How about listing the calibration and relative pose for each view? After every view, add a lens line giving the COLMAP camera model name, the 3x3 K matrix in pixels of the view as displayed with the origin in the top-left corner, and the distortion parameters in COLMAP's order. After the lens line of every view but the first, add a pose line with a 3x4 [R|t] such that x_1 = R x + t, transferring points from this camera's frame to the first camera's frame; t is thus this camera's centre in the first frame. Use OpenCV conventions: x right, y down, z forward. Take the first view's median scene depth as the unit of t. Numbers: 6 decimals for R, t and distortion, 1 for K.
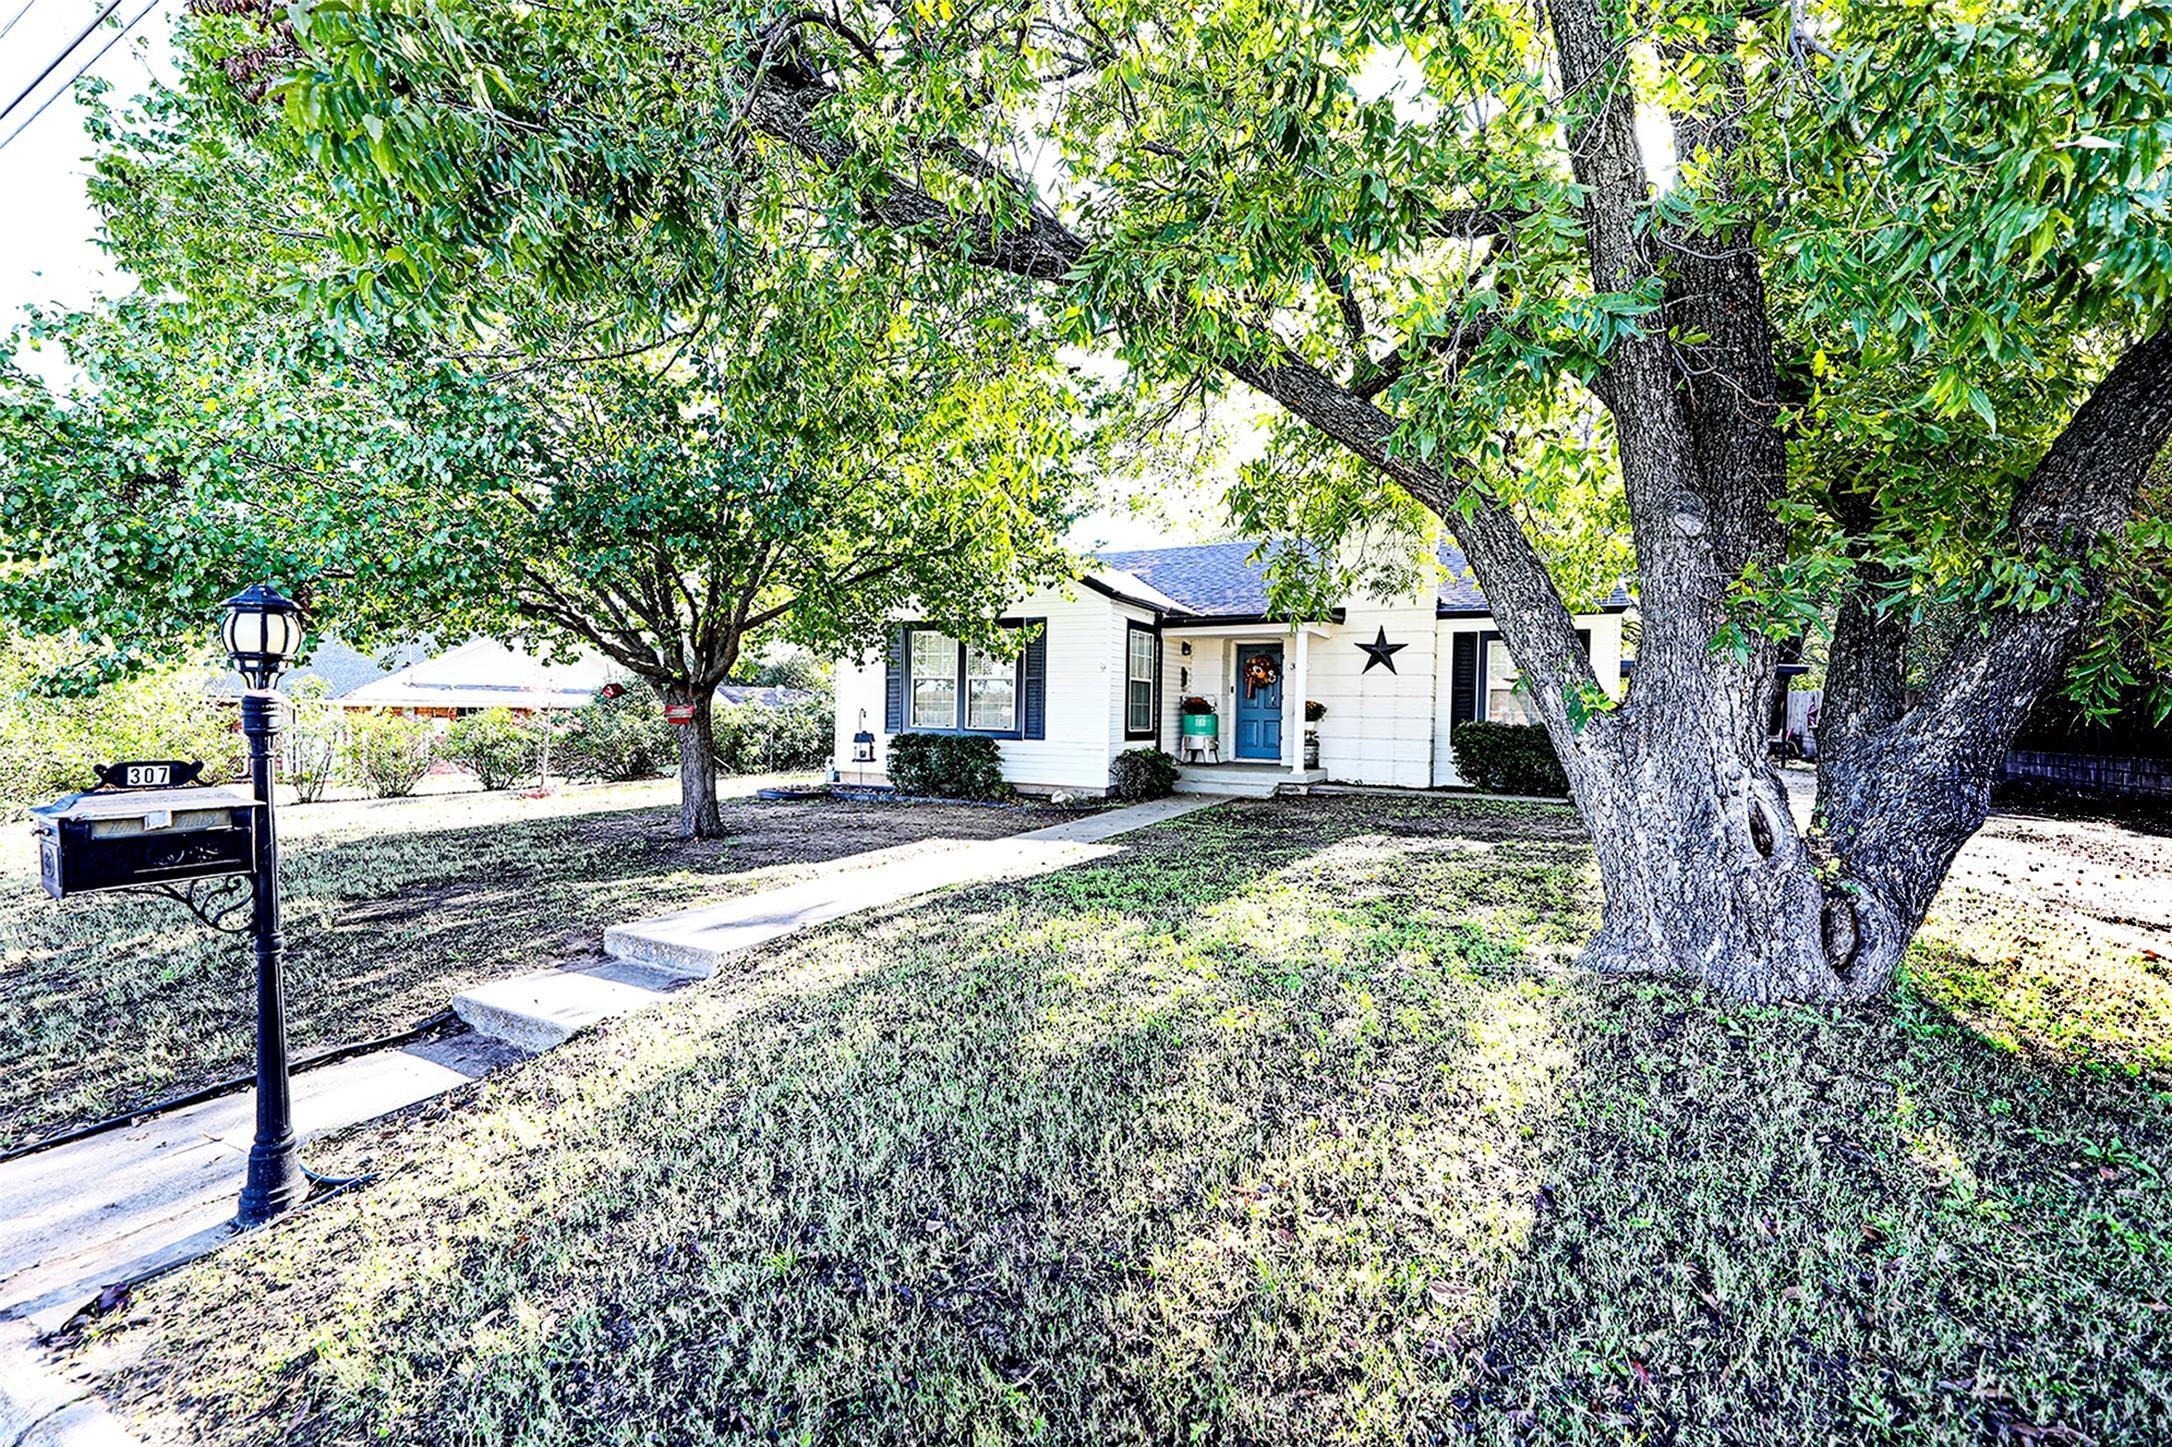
lens RADIAL K [[863.3, 0, 1086.0], [0, 863.3, 735.6], [0, 0, 1]] dist [0.001177, -0.001946]
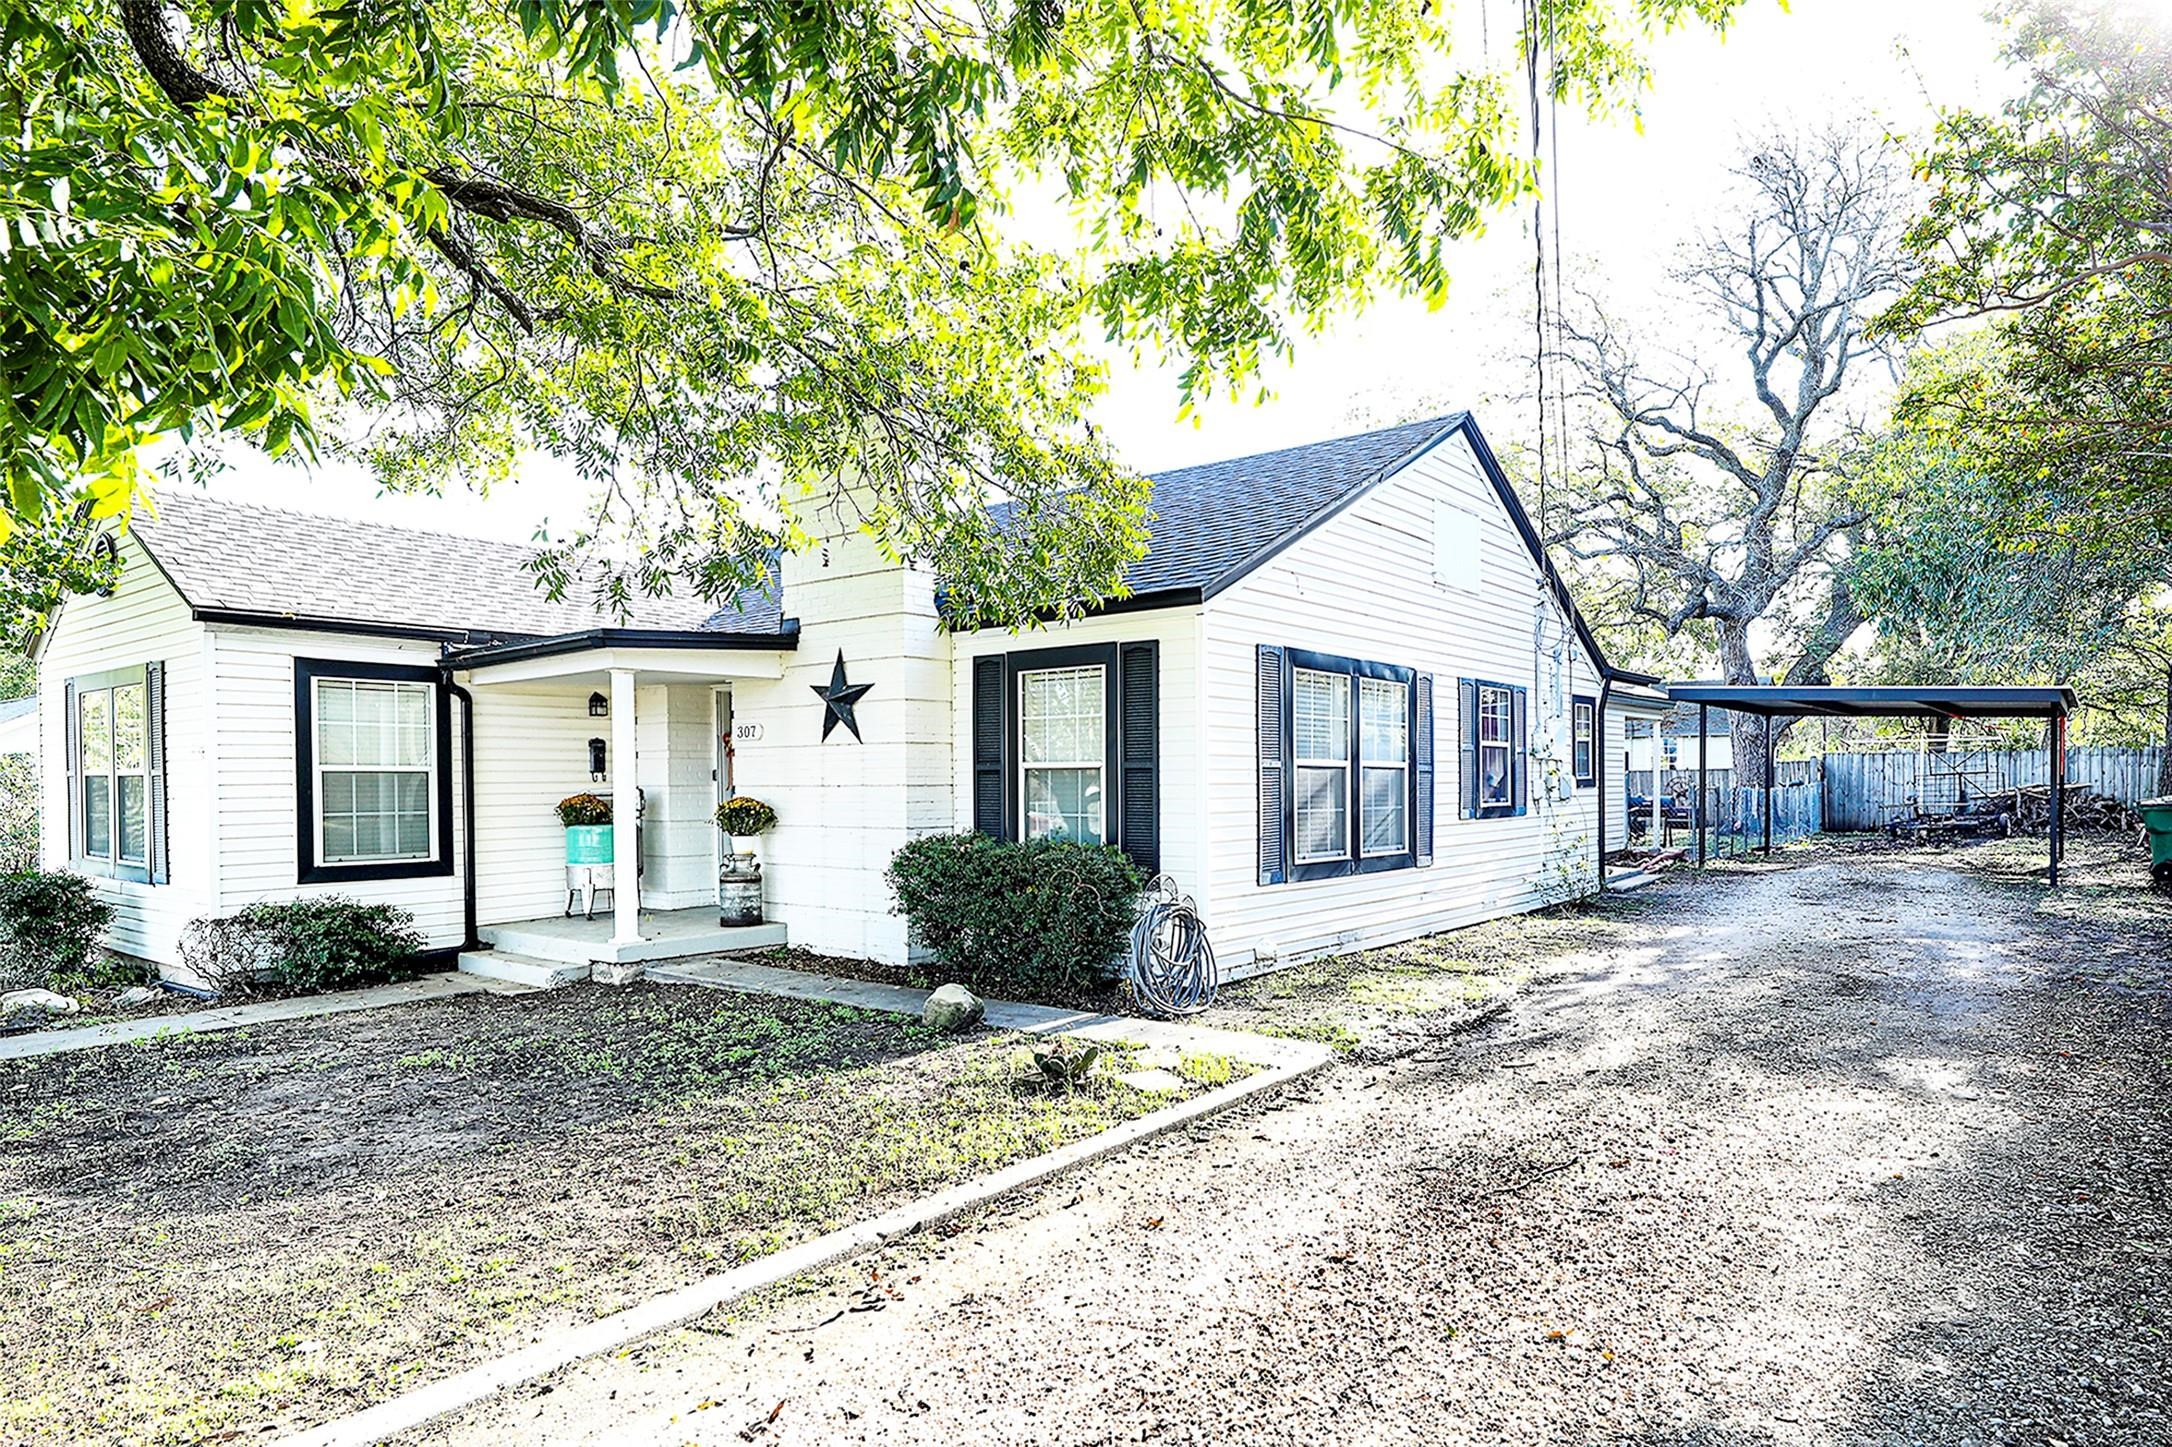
lens RADIAL K [[1192.3, 0, 1144.0], [0, 1192.3, 783.2], [0, 0, 1]] dist [0.017960, -0.003711]
pose [[0.981607, -0.024411, -0.189346, 0.672002], [0.020134, 0.999498, -0.024482, -0.026819], [0.189849, 0.020219, 0.981605, 0.341999]]
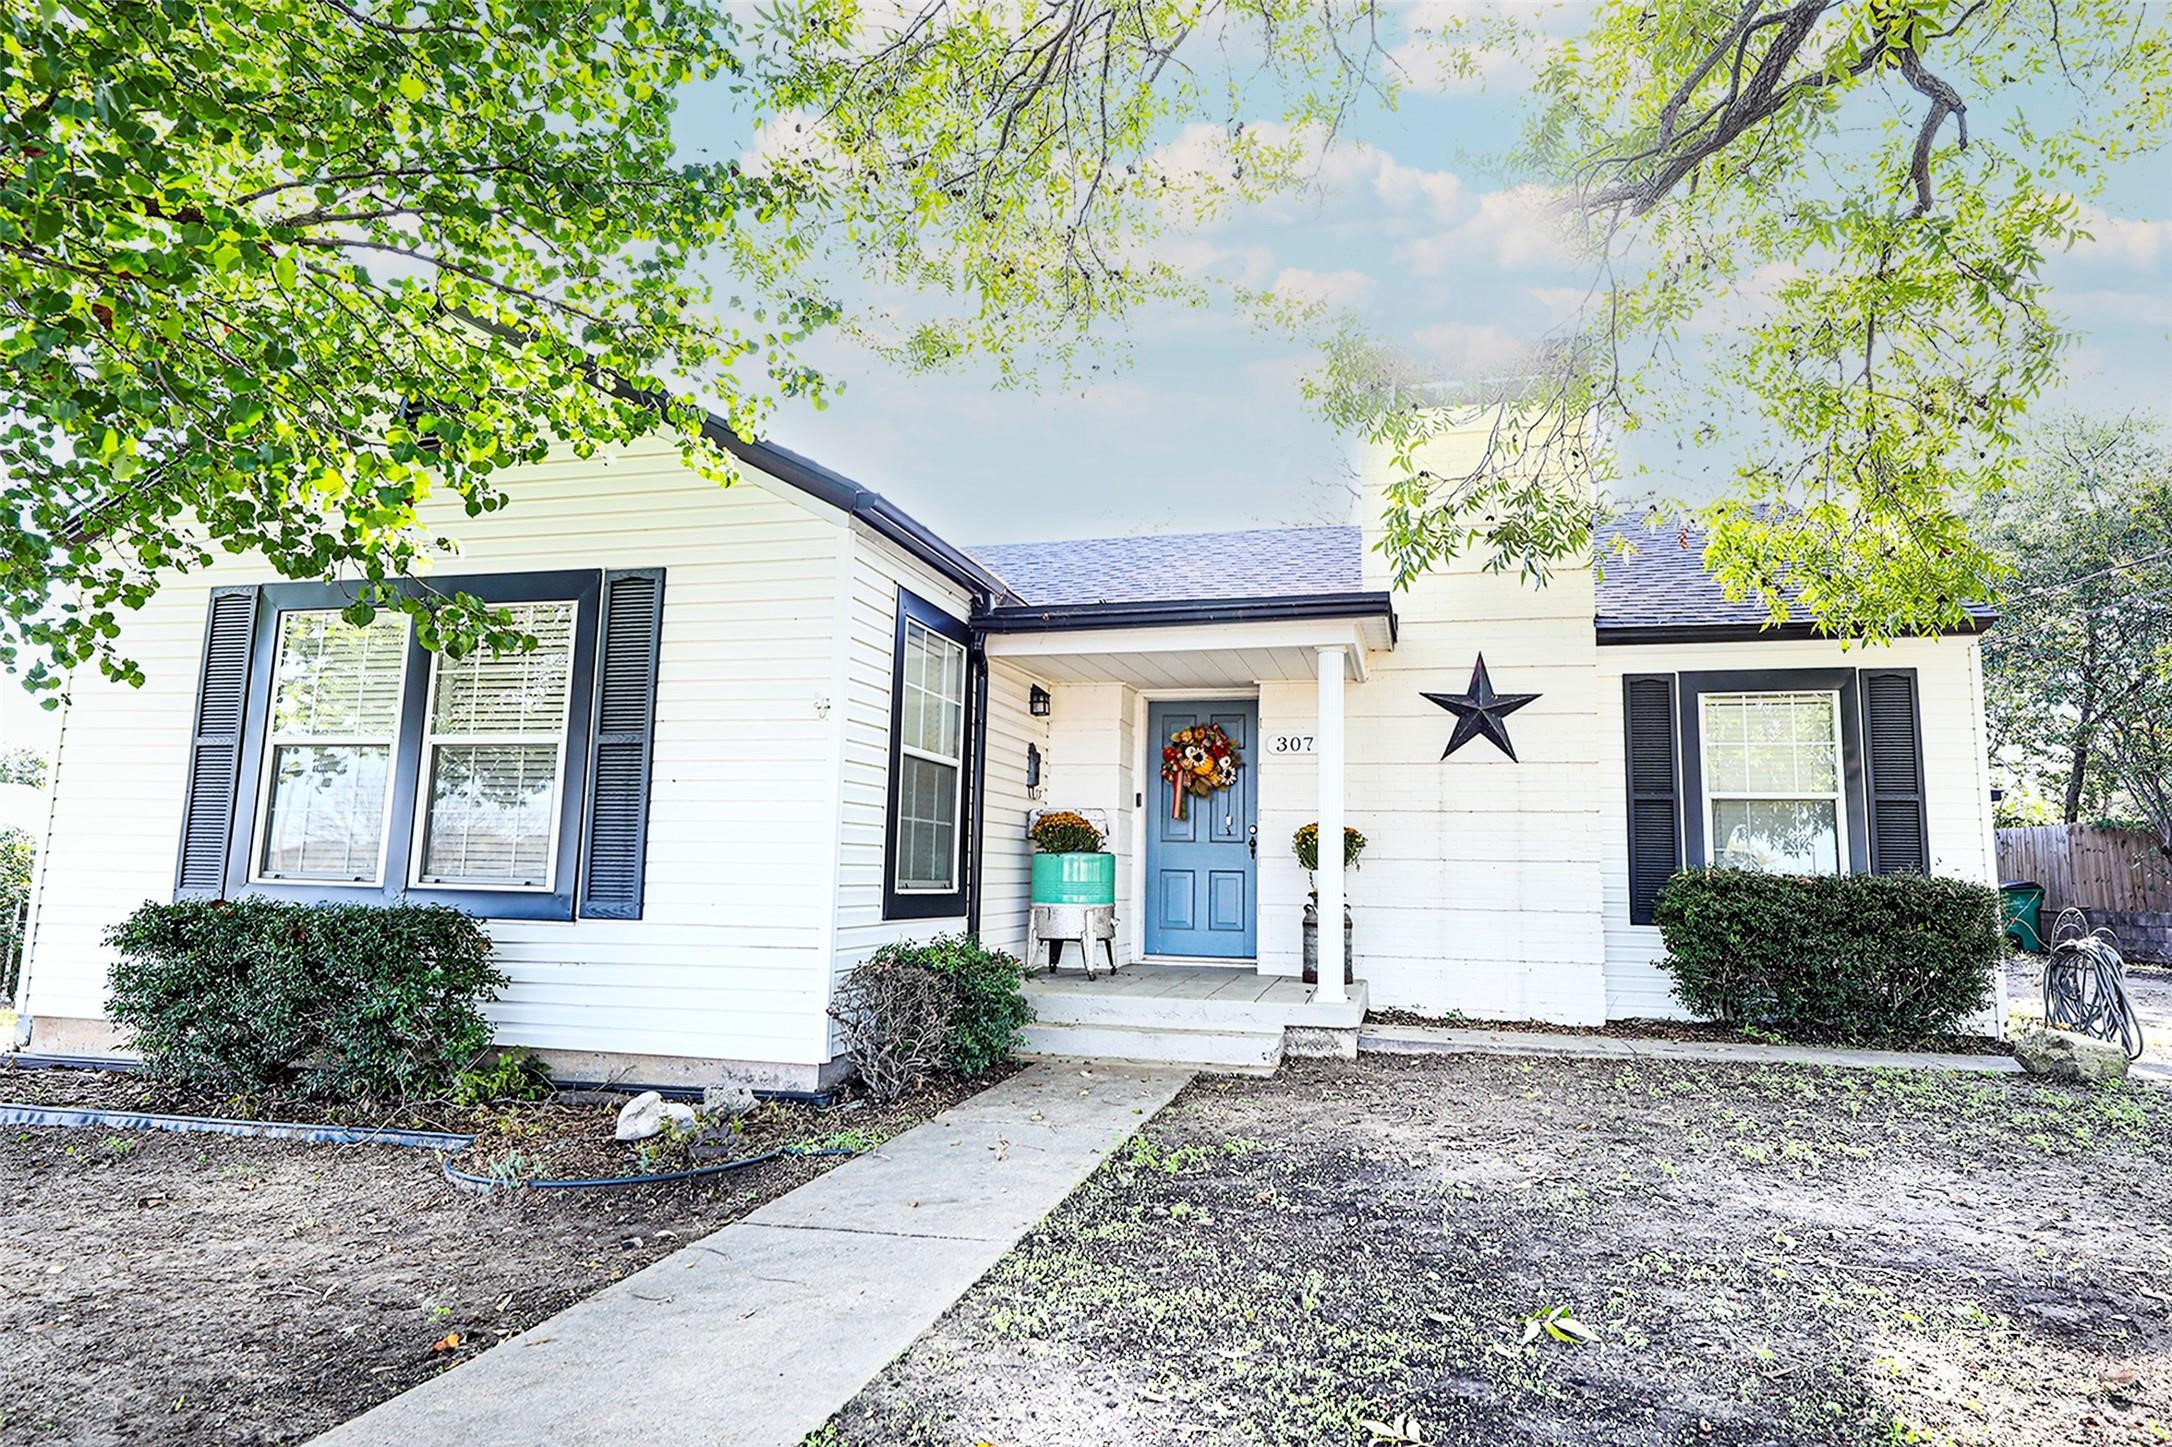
lens RADIAL K [[1192.3, 0, 1129.2], [0, 1192.3, 743.0], [0, 0, 1]] dist [0.017960, -0.003711]
pose [[0.973804, 0.025686, 0.225932, 0.028755], [0.005290, 0.990771, -0.135441, 0.001000], [-0.227326, 0.133088, 0.964681, 0.464251]]
